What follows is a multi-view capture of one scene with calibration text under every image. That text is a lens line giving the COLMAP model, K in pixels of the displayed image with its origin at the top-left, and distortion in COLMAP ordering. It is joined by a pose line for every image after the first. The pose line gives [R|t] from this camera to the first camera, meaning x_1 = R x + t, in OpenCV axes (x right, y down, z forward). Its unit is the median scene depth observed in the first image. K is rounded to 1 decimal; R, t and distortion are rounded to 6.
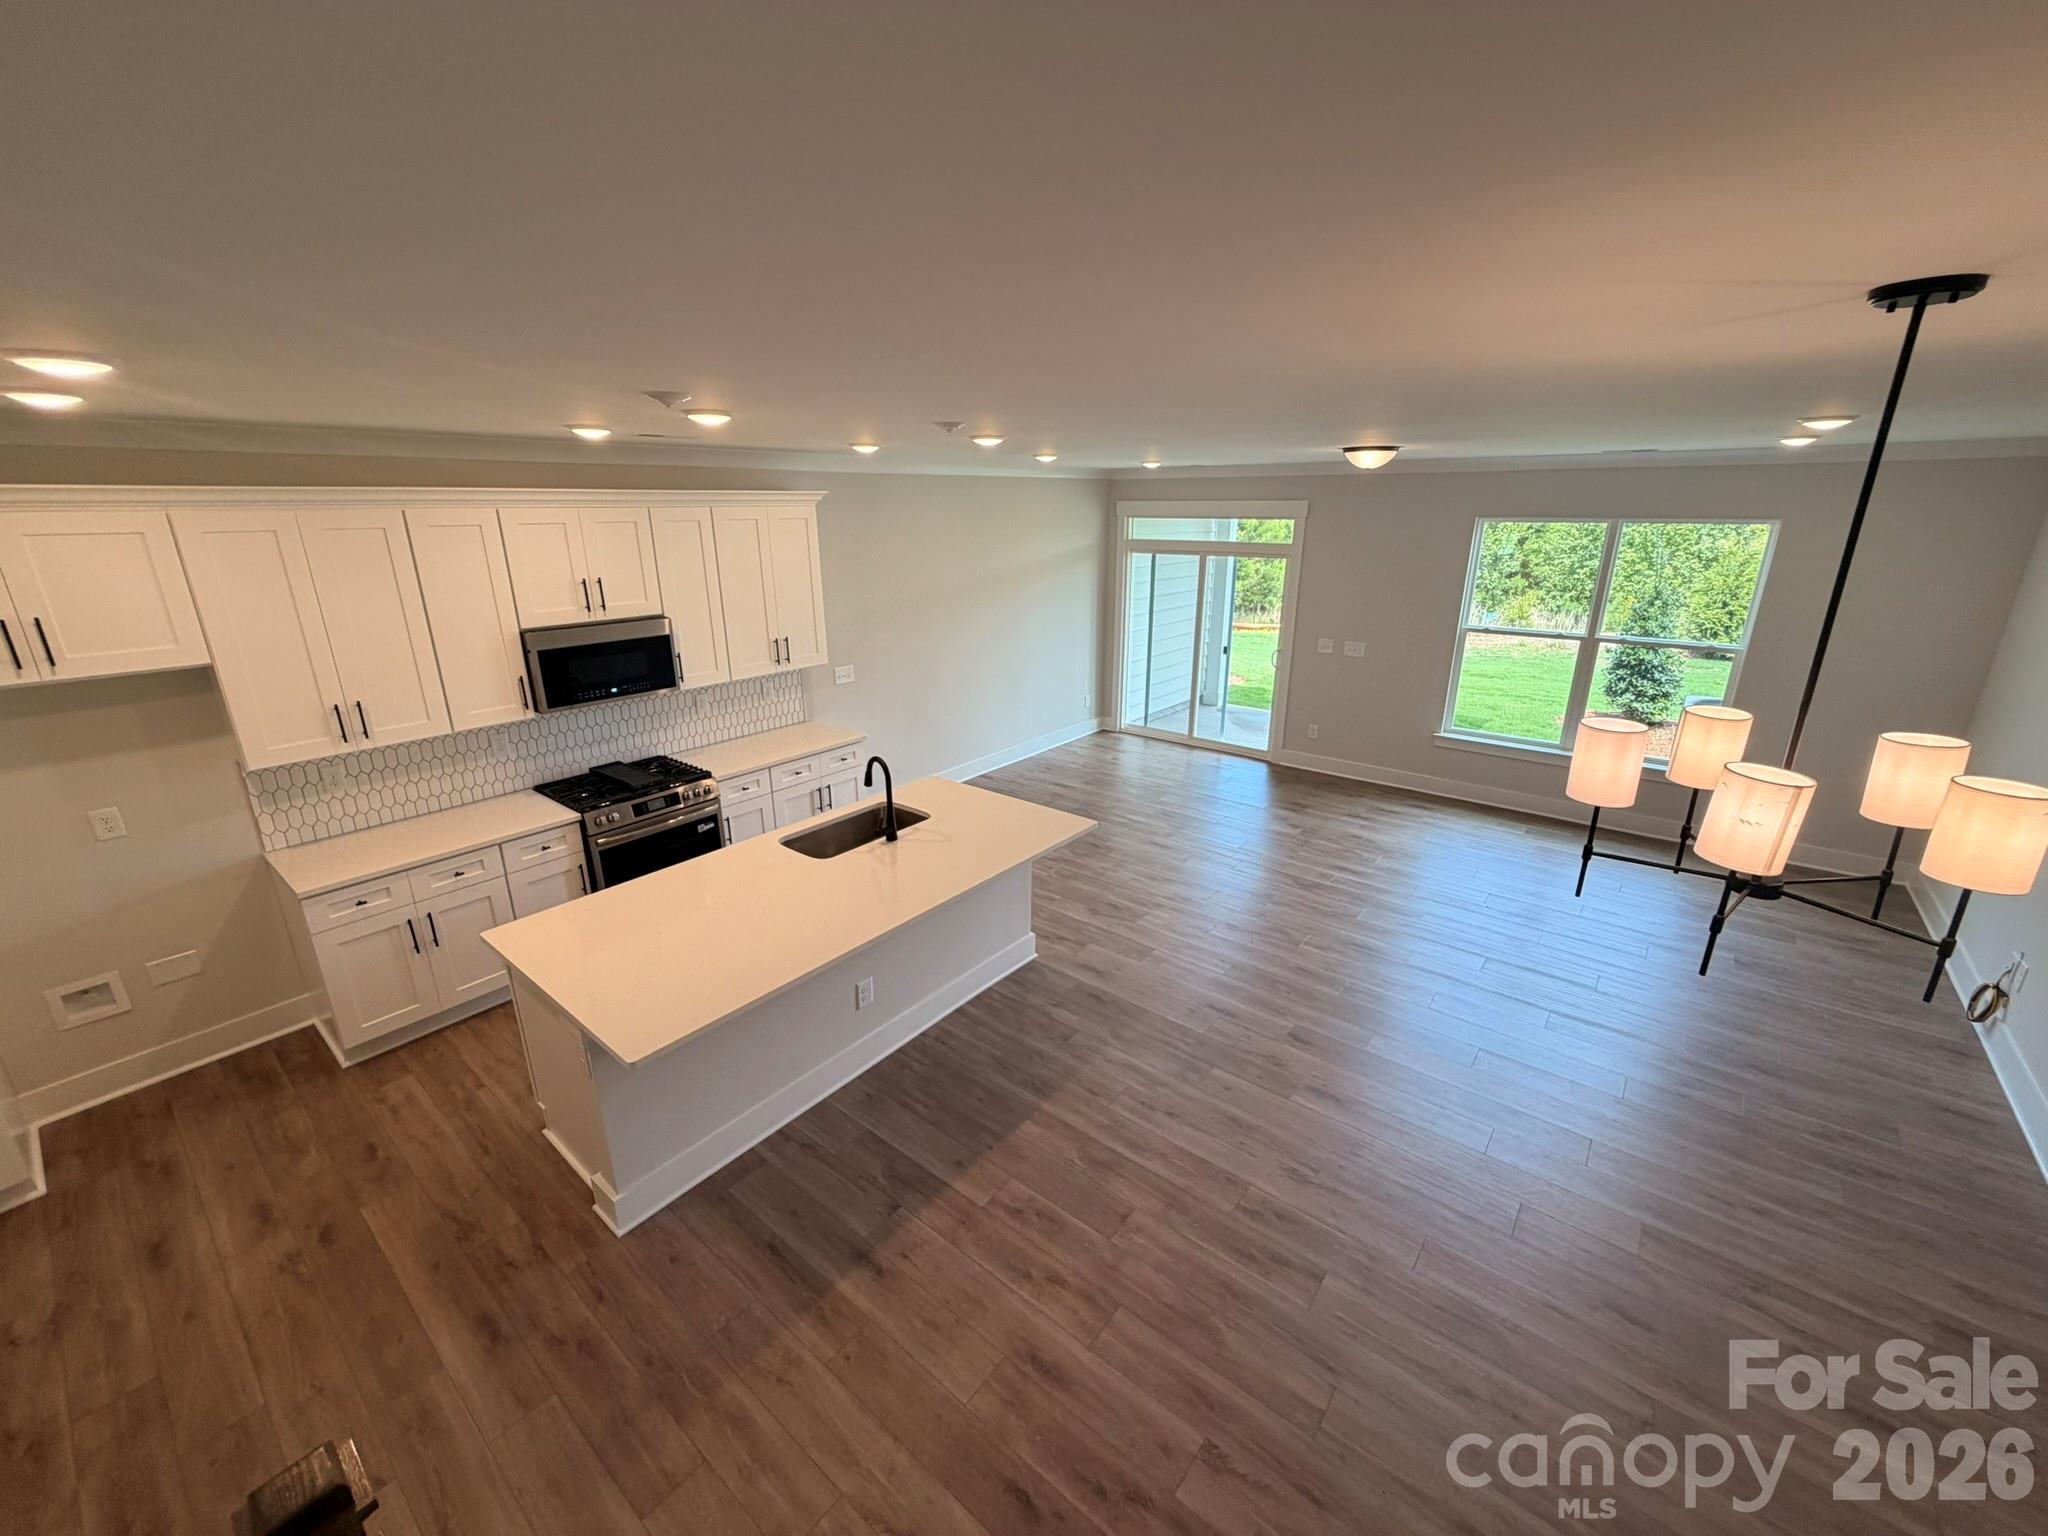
lens RADIAL K [[813.0, 0, 1019.3], [0, 813.0, 766.1], [0, 0, 1]] dist [-0.000694, -0.000069]
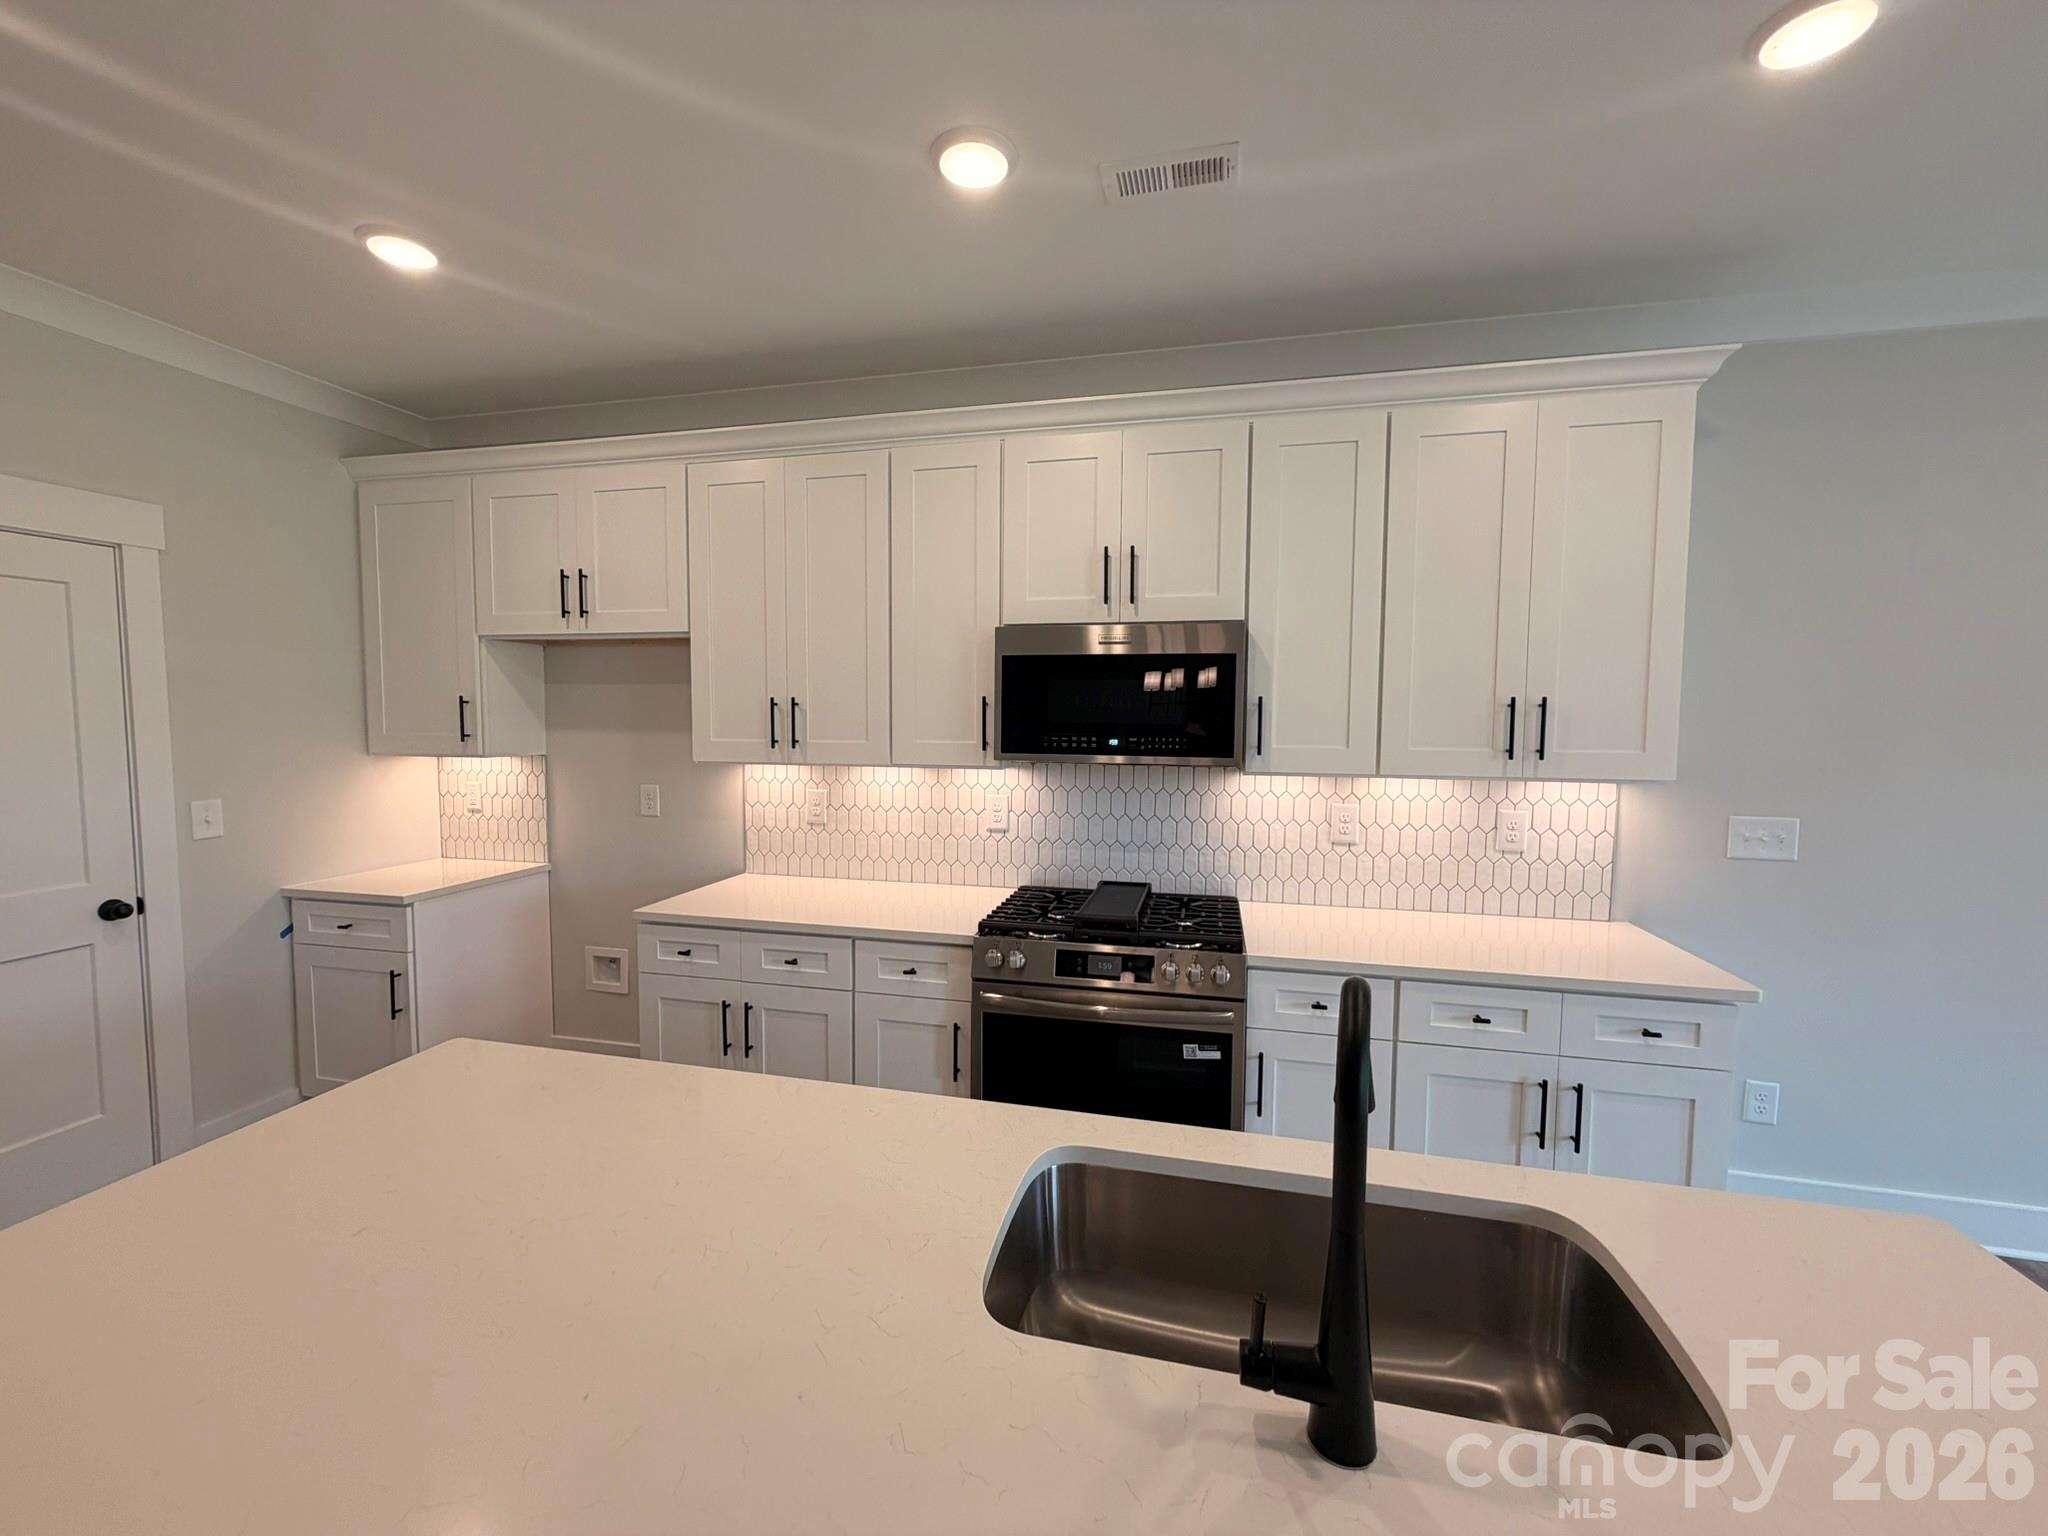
lens RADIAL K [[813.0, 0, 1019.3], [0, 813.0, 766.1], [0, 0, 1]] dist [-0.000694, -0.000069]
pose [[0.438078, 0.065380, -0.896556, -0.028389], [-0.285885, 0.955704, -0.069997, -0.020691], [0.852266, 0.286977, 0.437364, 0.710952]]
